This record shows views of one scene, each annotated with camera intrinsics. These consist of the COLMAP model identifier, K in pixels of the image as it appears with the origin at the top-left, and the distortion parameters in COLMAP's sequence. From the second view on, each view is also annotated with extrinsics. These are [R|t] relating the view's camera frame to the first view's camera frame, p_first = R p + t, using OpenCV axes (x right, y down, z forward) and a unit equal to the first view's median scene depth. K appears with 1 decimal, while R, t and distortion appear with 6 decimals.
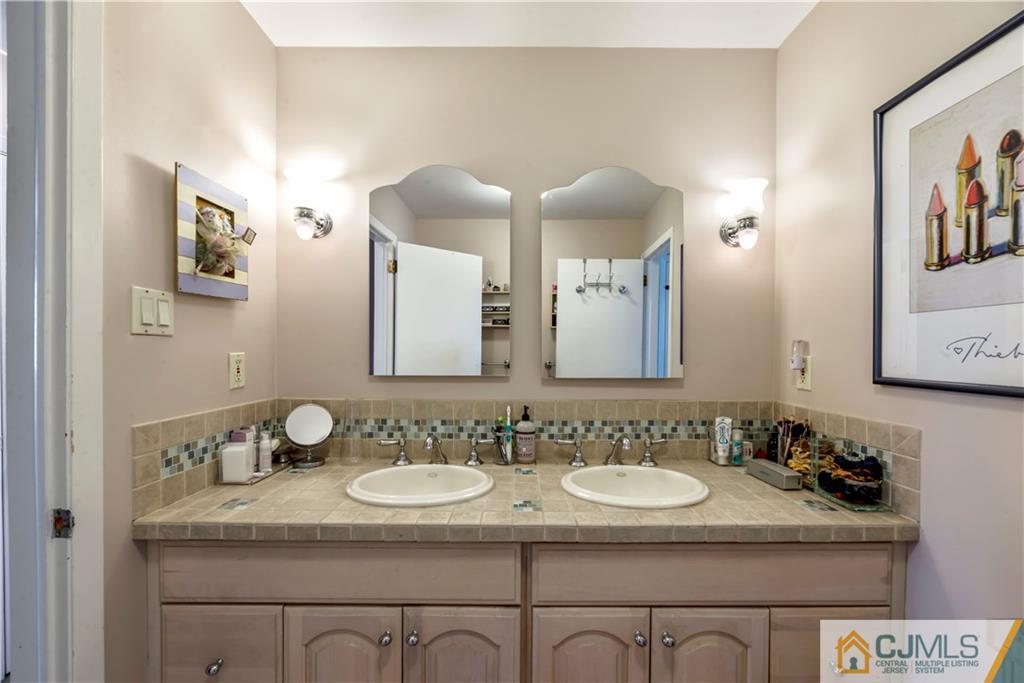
lens RADIAL K [[418.8, 0, 509.5], [0, 418.8, 347.0], [0, 0, 1]] dist [-0.001136, -0.000260]
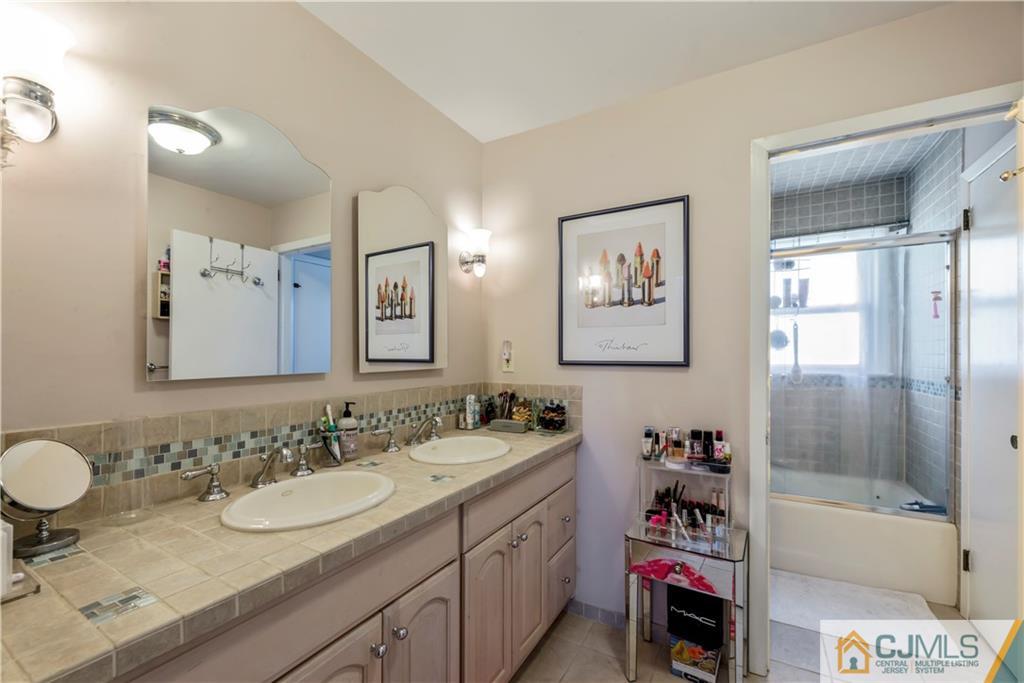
lens RADIAL K [[426.0, 0, 512.0], [0, 426.0, 341.5], [0, 0, 1]] dist [0.009363, -0.000211]
pose [[0.505624, 0.017744, 0.862572, -0.636044], [-0.005431, 0.999834, -0.017384, 0.014122], [-0.862737, 0.004105, 0.505636, 0.164705]]
